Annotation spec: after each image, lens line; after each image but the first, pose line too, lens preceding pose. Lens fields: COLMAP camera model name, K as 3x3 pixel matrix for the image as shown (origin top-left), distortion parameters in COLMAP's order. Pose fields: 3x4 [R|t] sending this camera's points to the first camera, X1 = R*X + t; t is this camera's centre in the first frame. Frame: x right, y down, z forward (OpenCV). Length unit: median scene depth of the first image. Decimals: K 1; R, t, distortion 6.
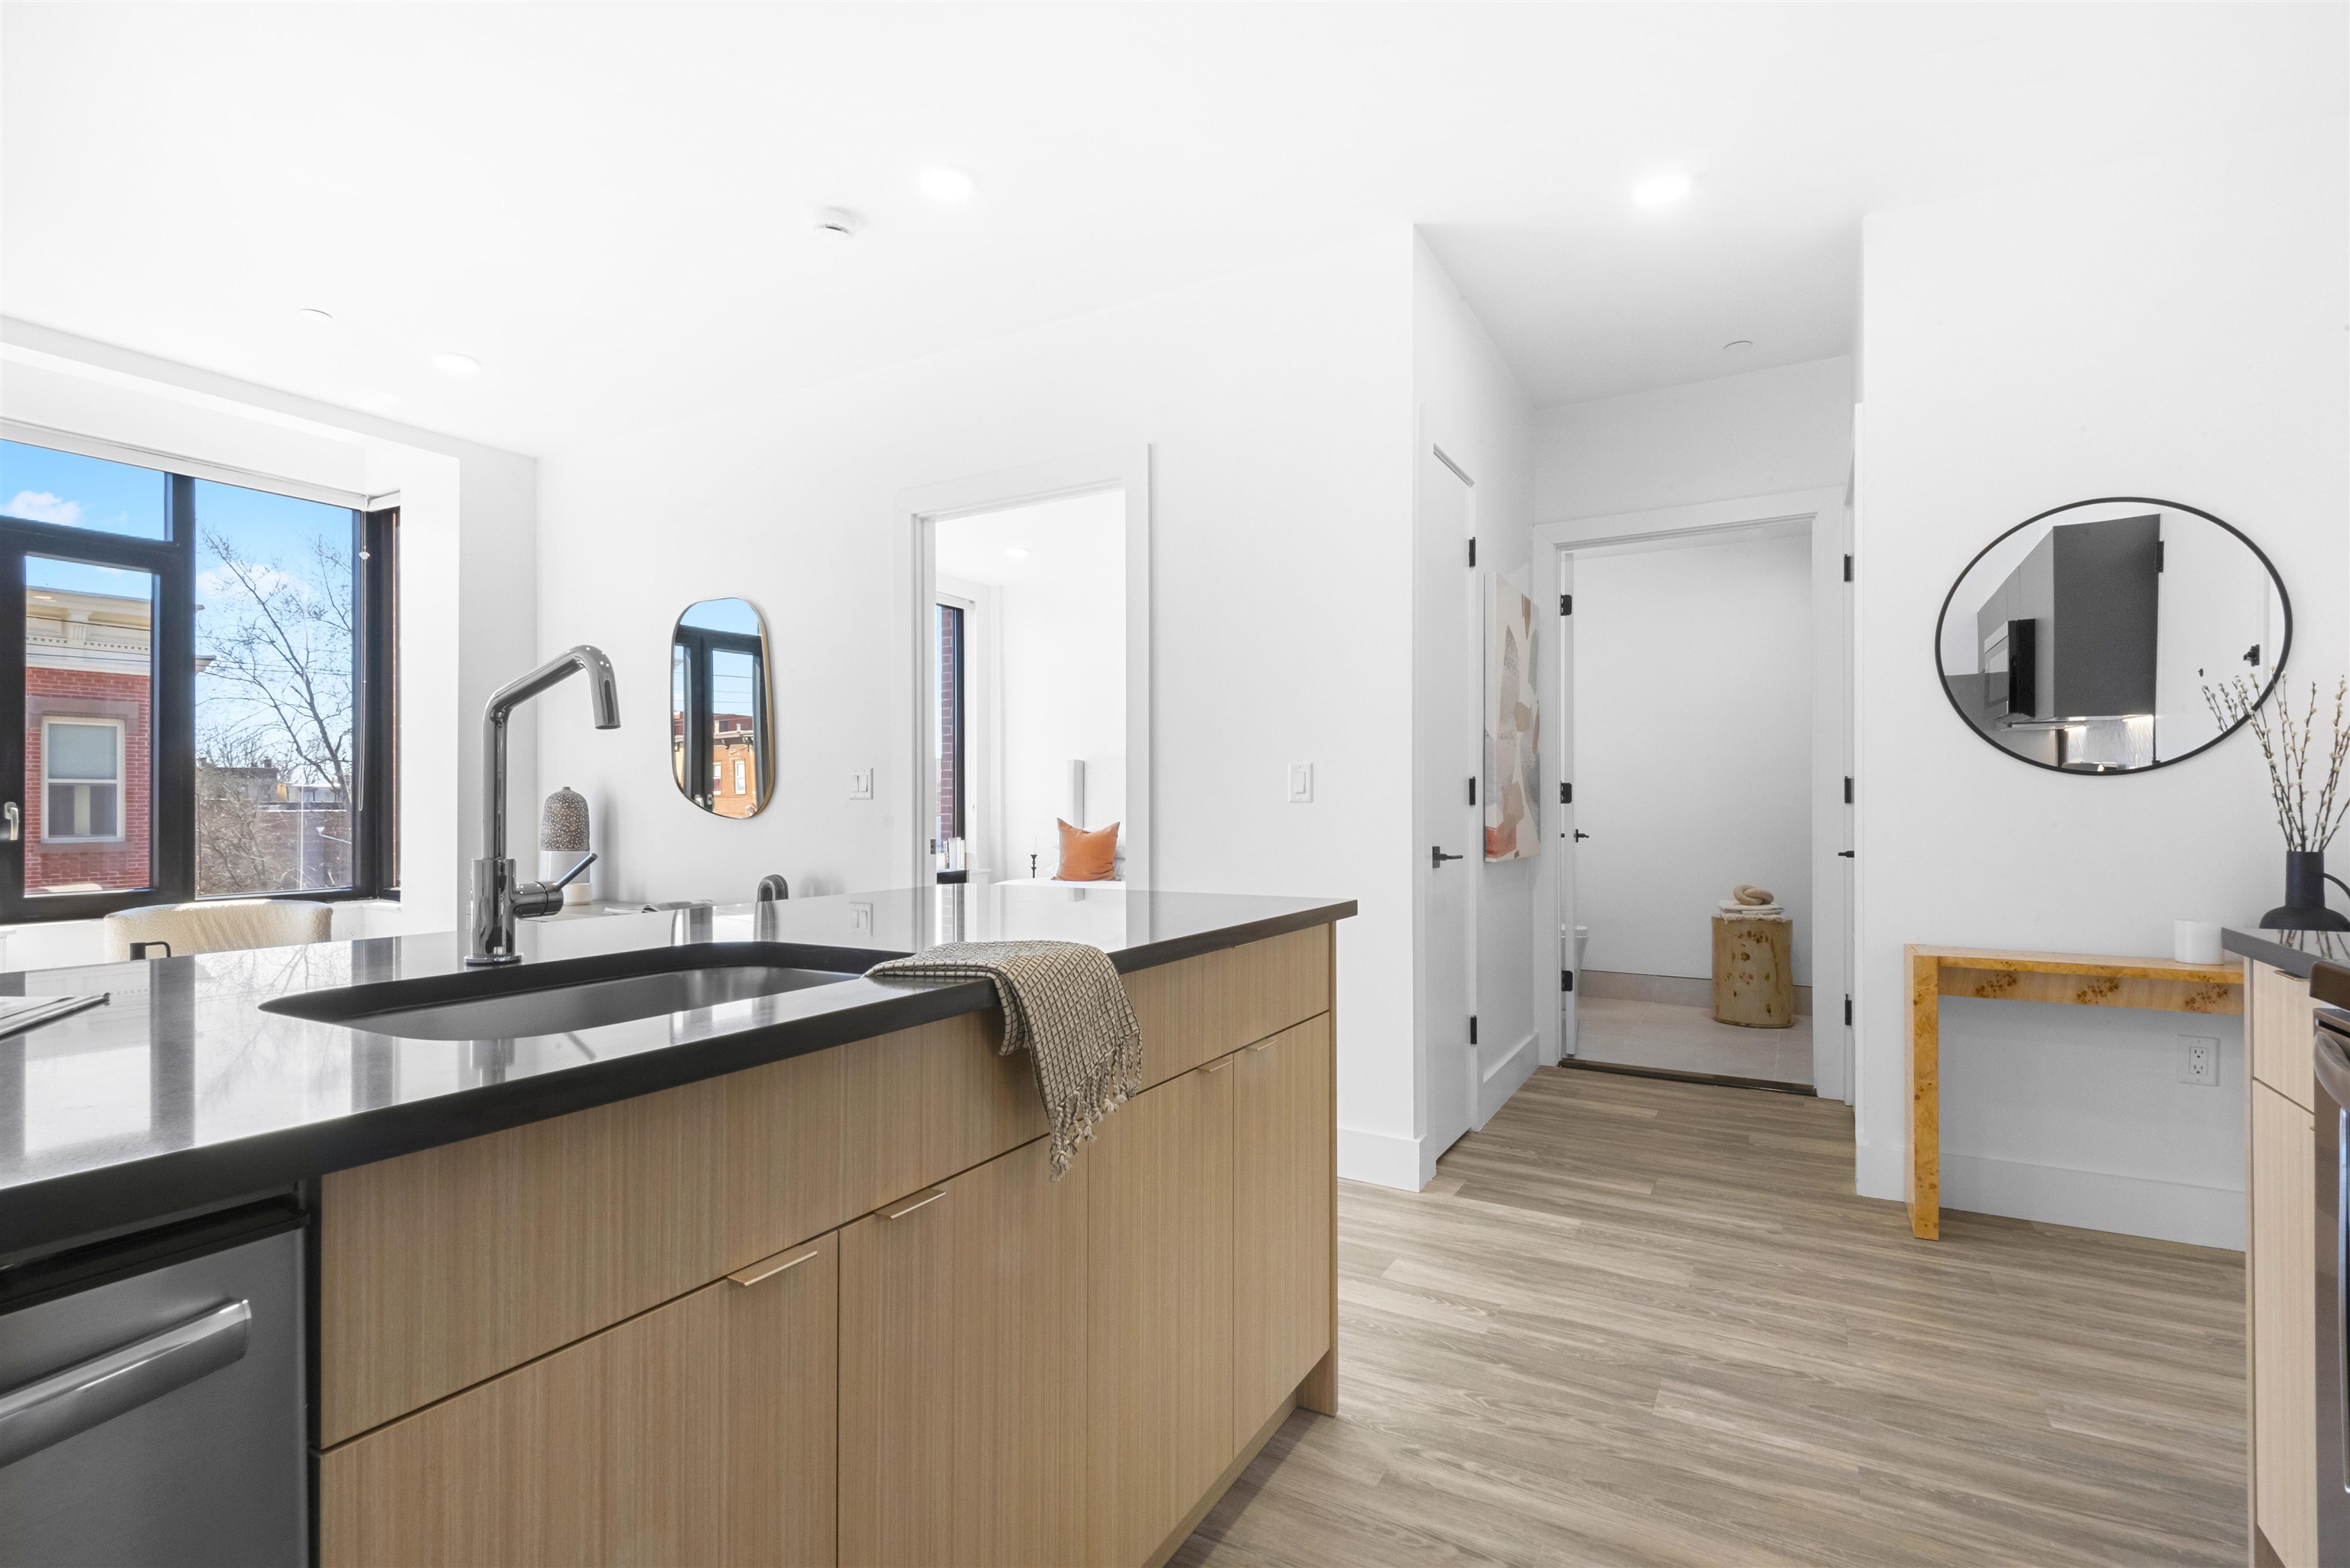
lens RADIAL K [[1091.2, 0, 1191.1], [0, 1091.2, 800.0], [0, 0, 1]] dist [0.022318, -0.013639]
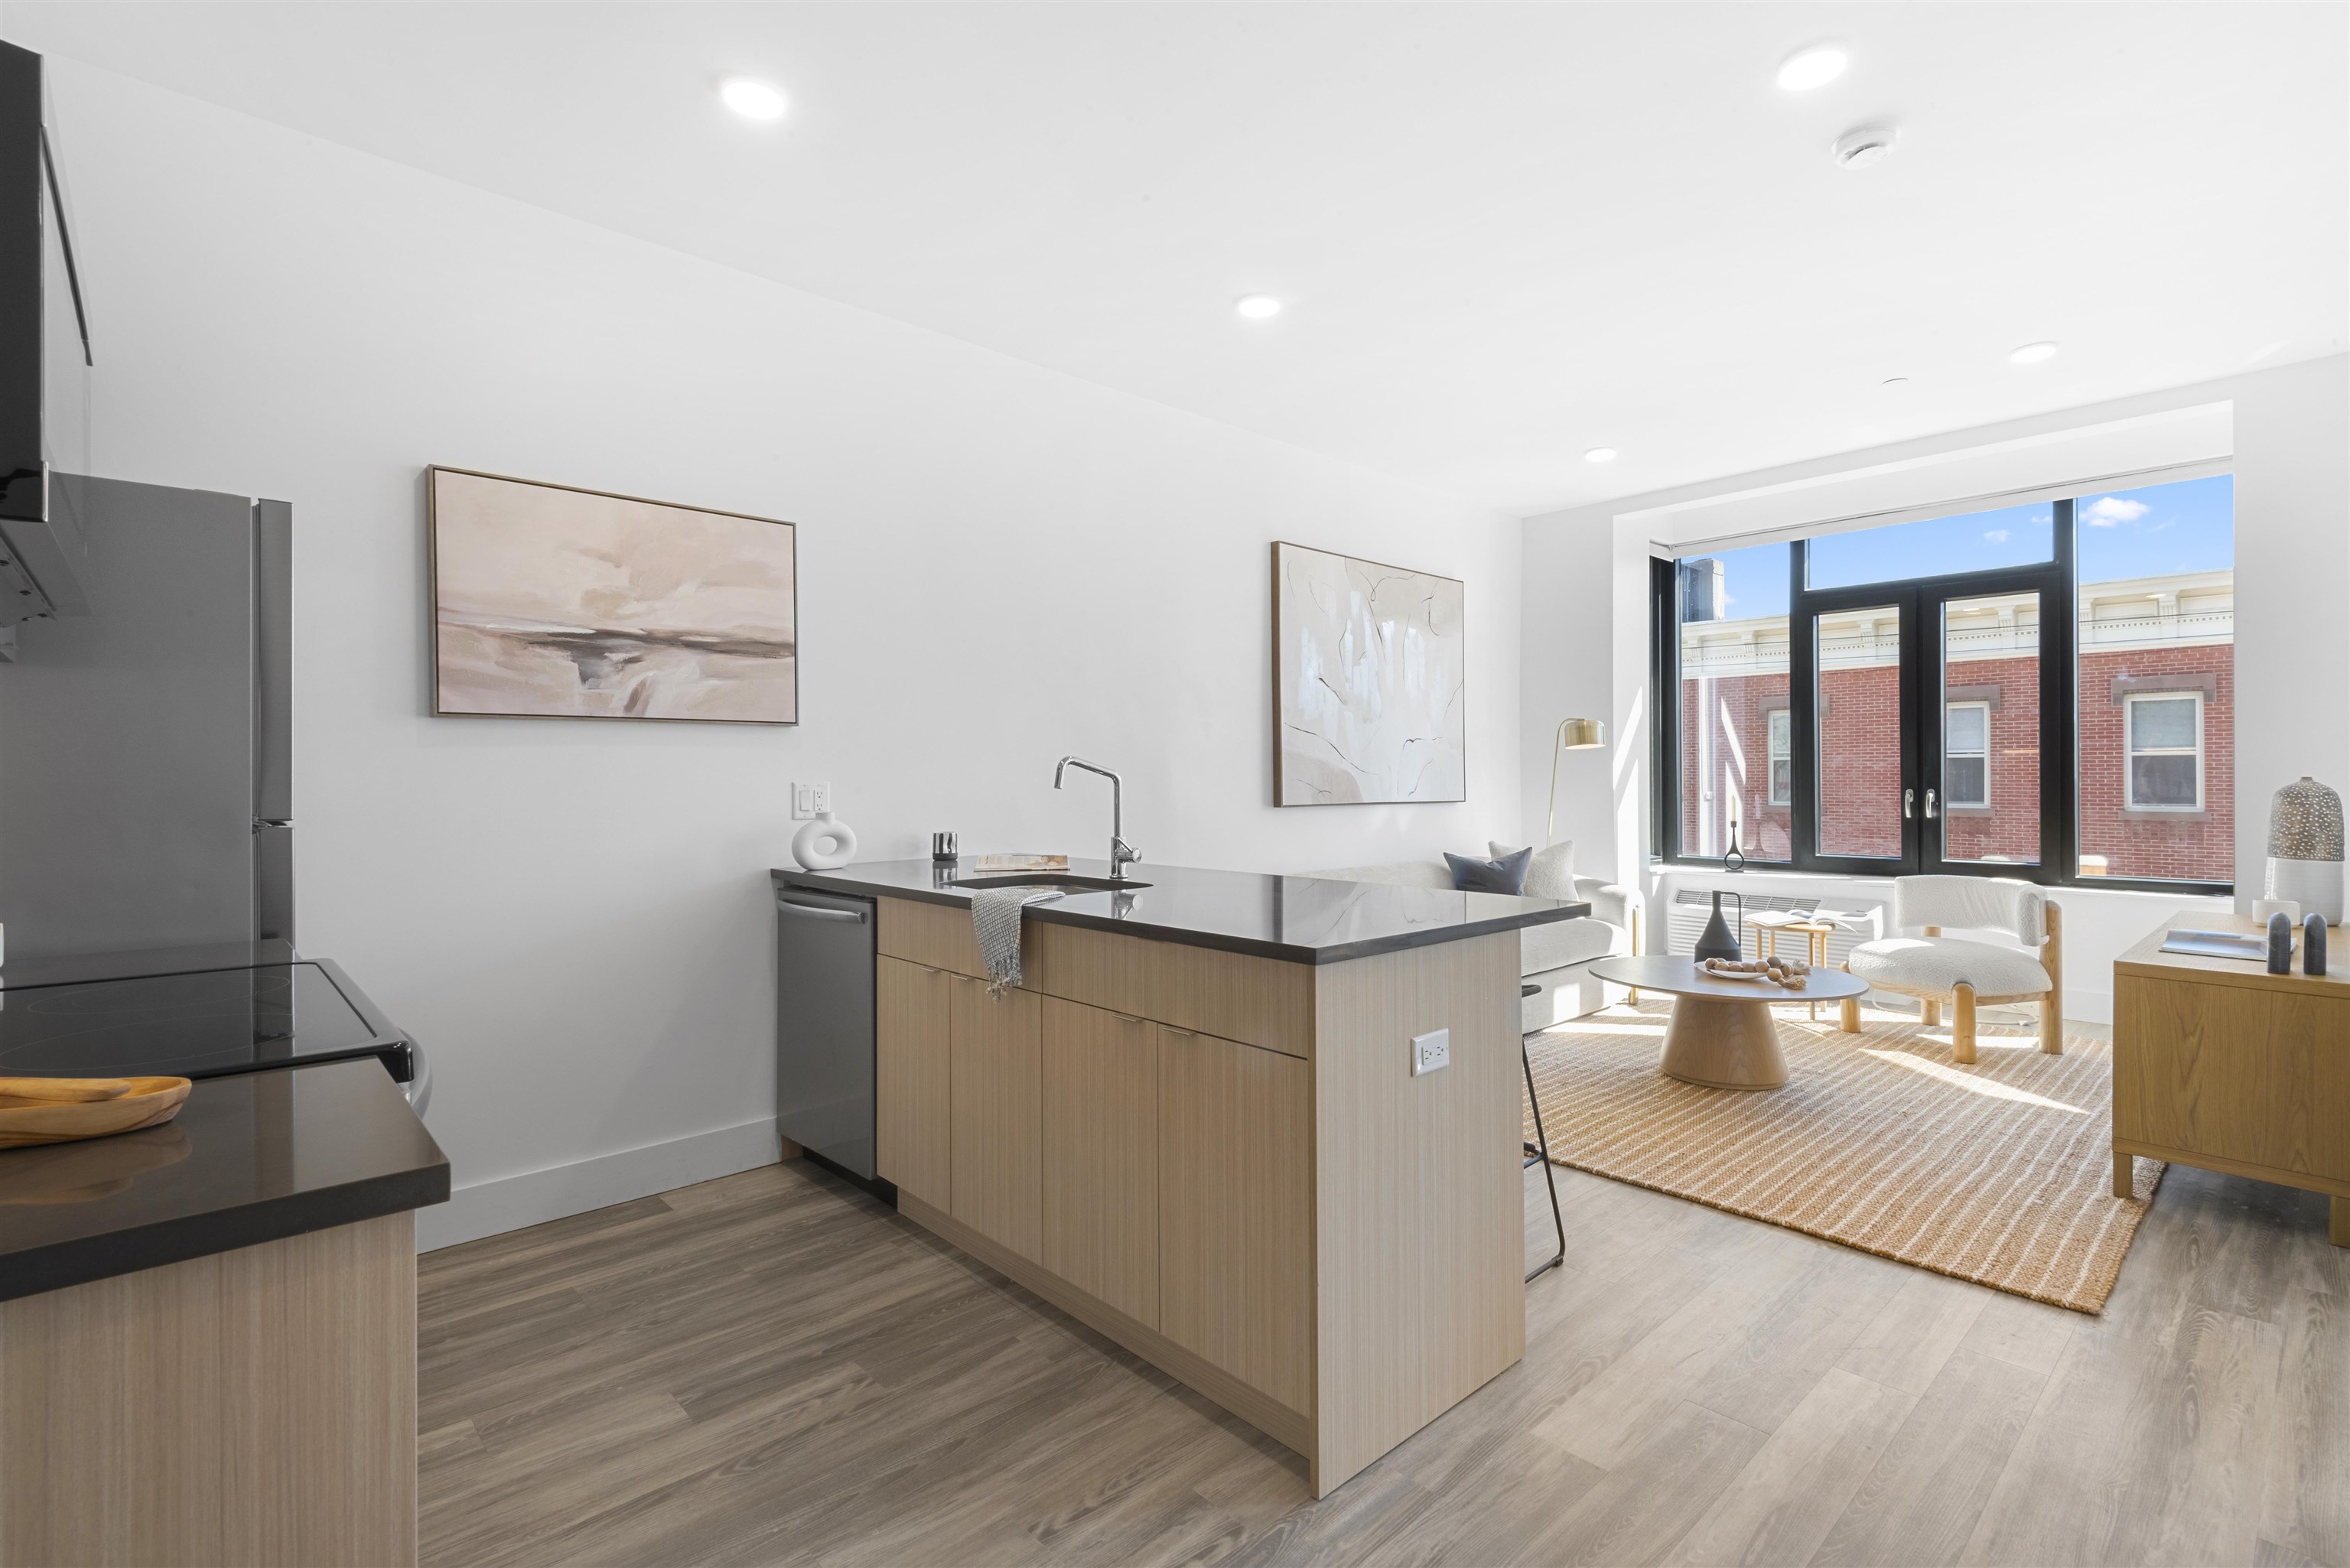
lens RADIAL K [[1091.2, 0, 1180.0], [0, 1091.2, 767.3], [0, 0, 1]] dist [0.022318, -0.013639]
pose [[-0.306697, -0.003976, -0.951799, 0.480148], [0.009841, 0.999925, -0.007348, -0.024429], [0.951756, -0.011621, -0.306634, 0.538107]]
